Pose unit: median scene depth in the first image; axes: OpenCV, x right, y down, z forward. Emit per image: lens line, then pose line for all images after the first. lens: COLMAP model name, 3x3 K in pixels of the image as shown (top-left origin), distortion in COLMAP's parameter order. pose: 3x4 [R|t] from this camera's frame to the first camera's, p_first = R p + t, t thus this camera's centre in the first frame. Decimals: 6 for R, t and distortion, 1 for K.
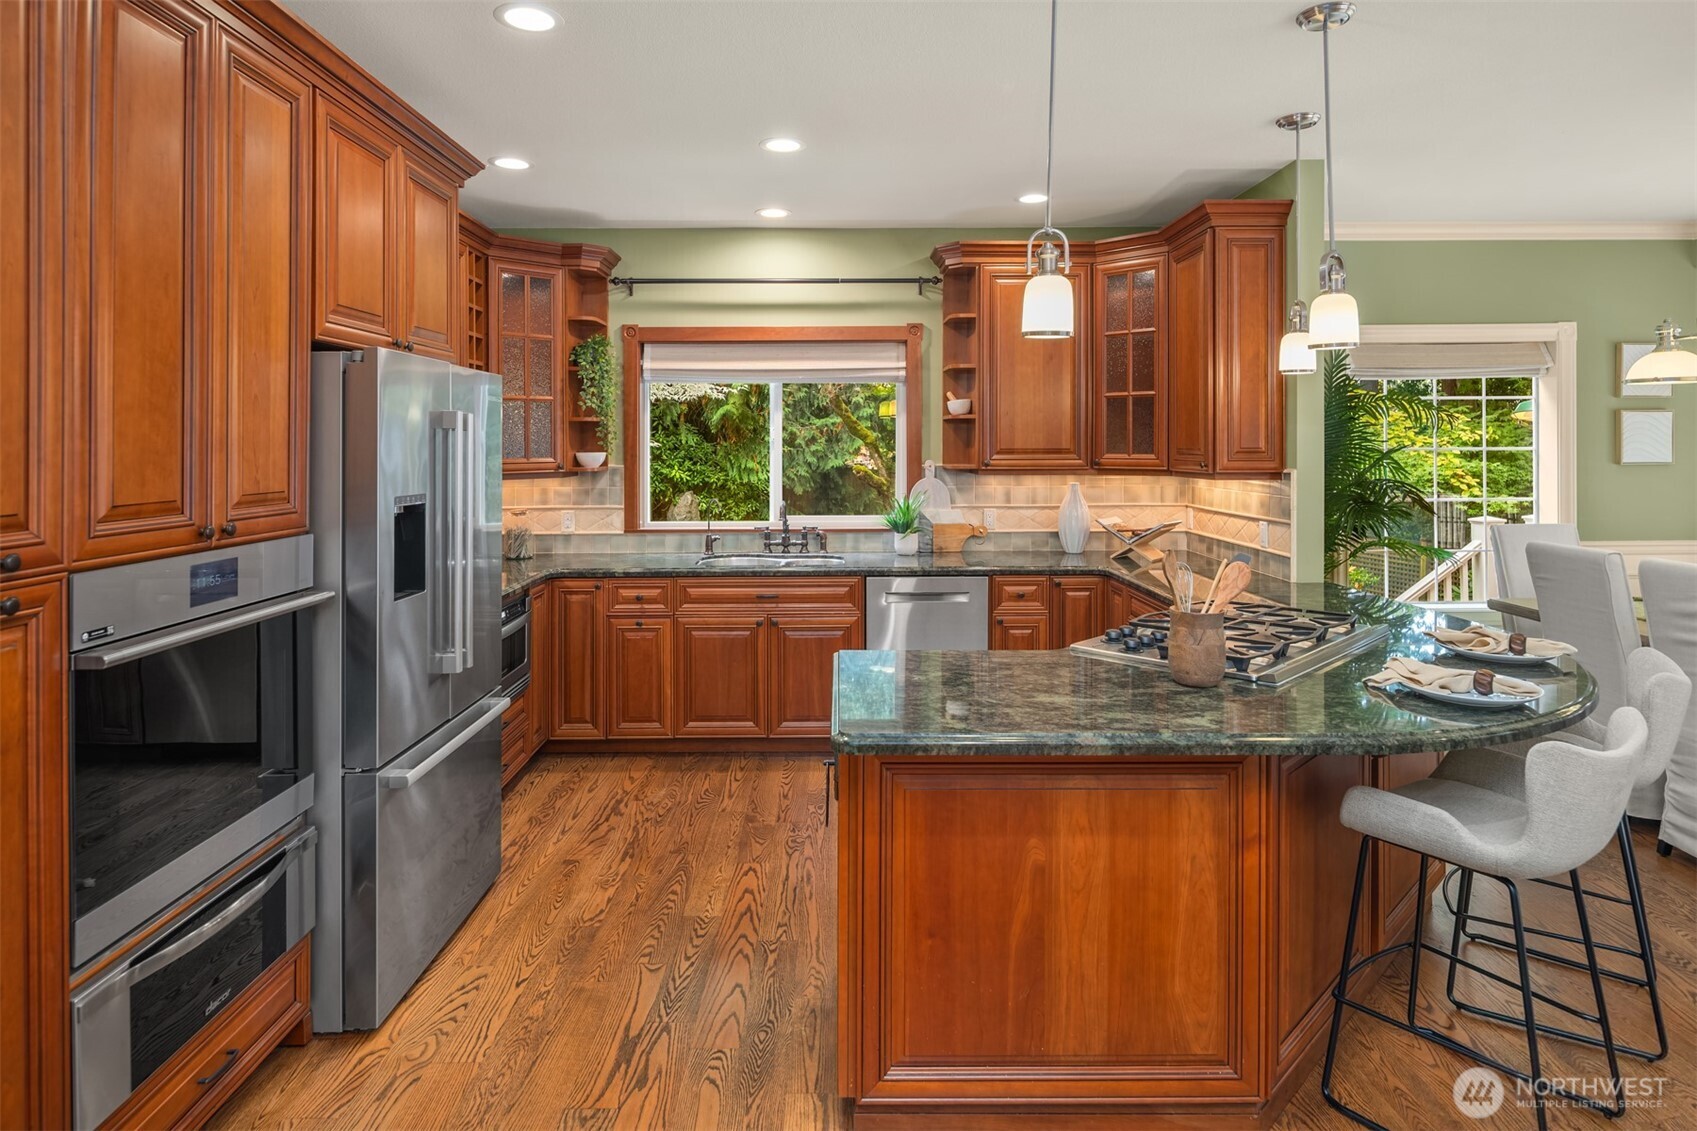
lens RADIAL K [[958.5, 0, 837.8], [0, 958.5, 440.0], [0, 0, 1]] dist [0.000699, -0.002437]
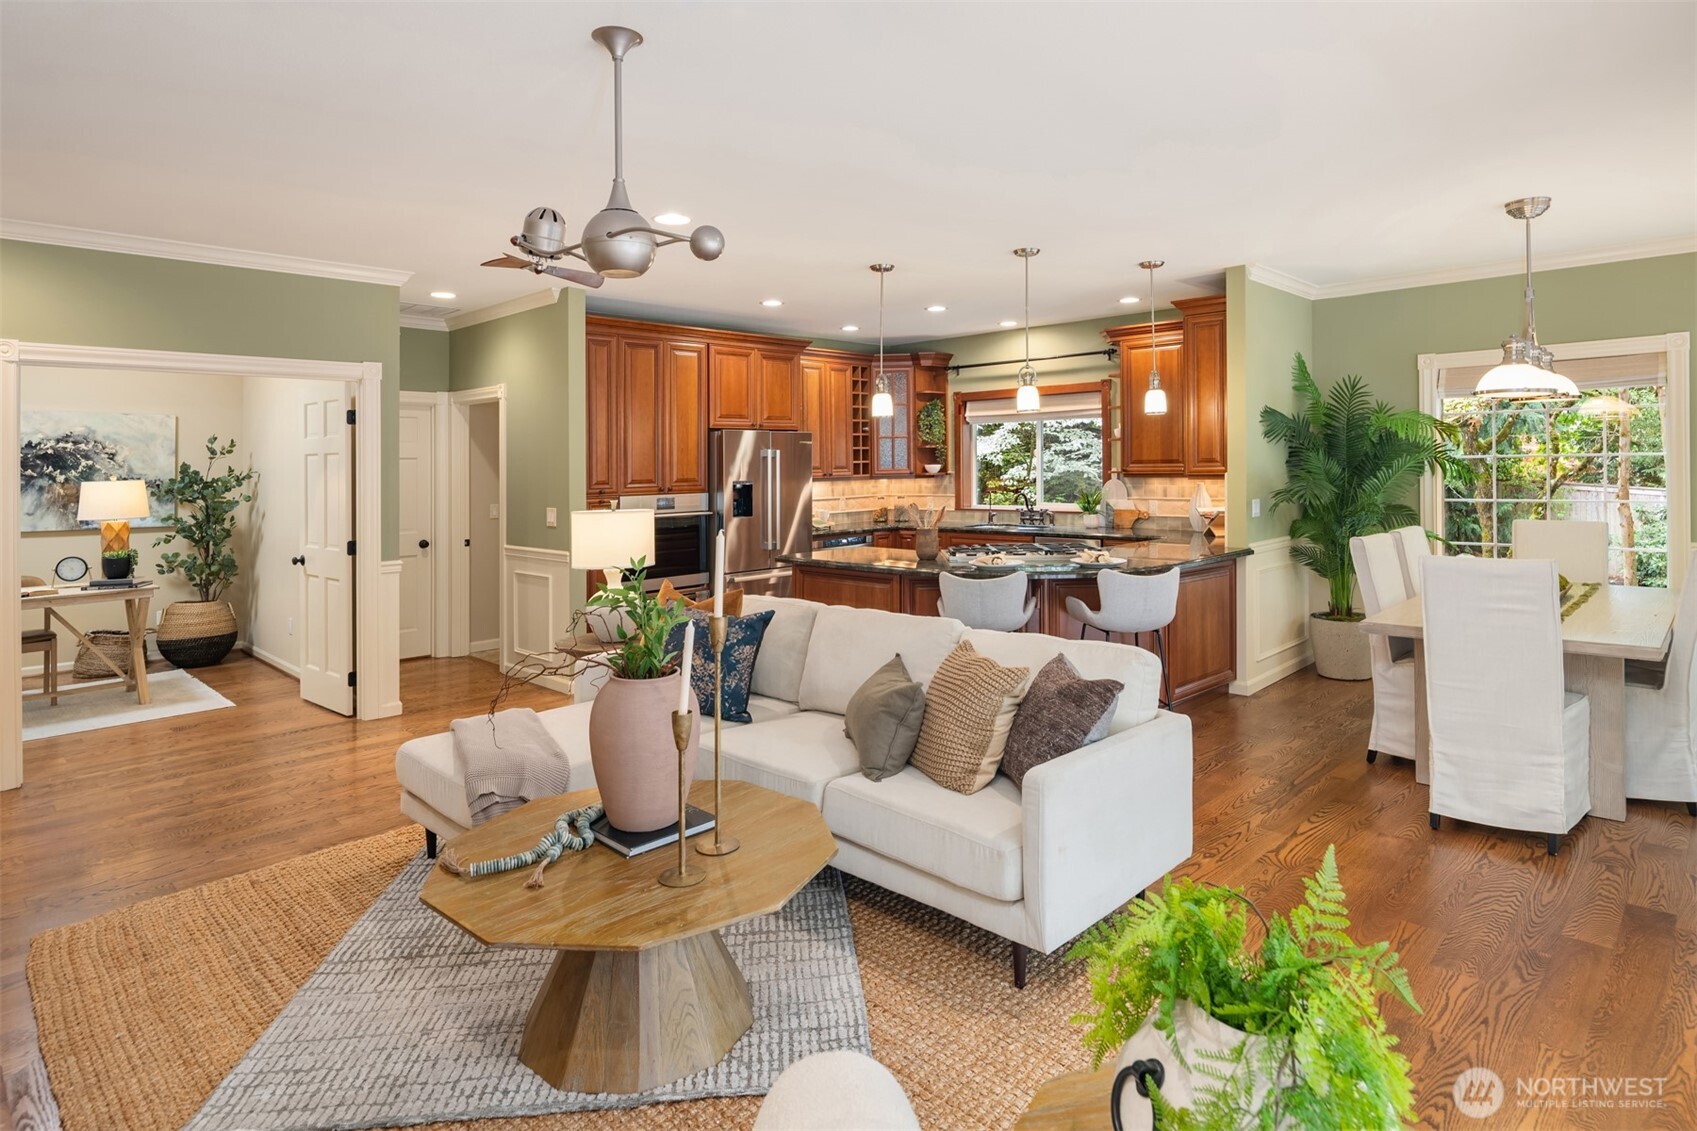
lens RADIAL K [[929.5, 0, 842.8], [0, 929.5, 472.1], [0, 0, 1]] dist [-0.000383, -0.002317]
pose [[0.710567, -0.002761, -0.703624, 0.839069], [0.017371, 0.999756, 0.013620, -0.000379], [0.703415, -0.021901, 0.710442, -0.367203]]
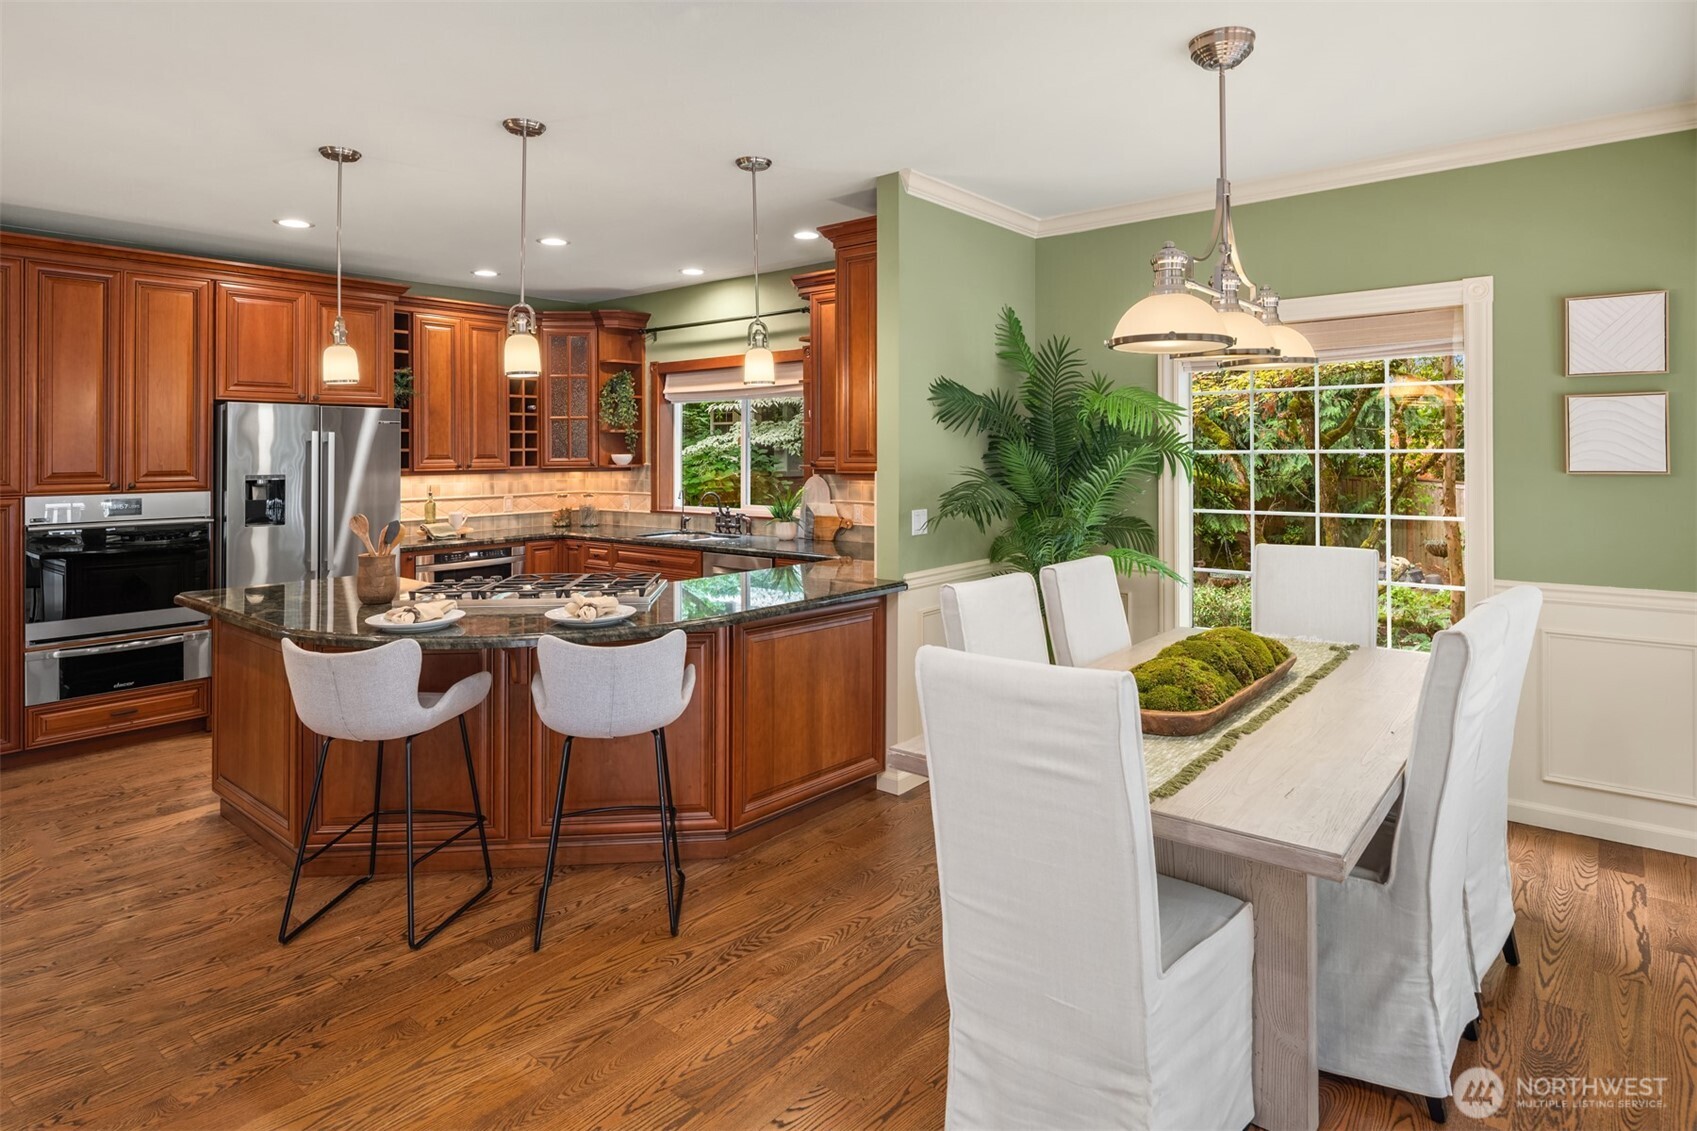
lens RADIAL K [[927.6, 0, 848.0], [0, 927.6, 452.4], [0, 0, 1]] dist [-0.001495, -0.001151]
pose [[0.764920, -0.000441, -0.644125, 0.862579], [0.006018, 0.999961, 0.006463, 0.002714], [0.644097, -0.008820, 0.764893, 0.155305]]
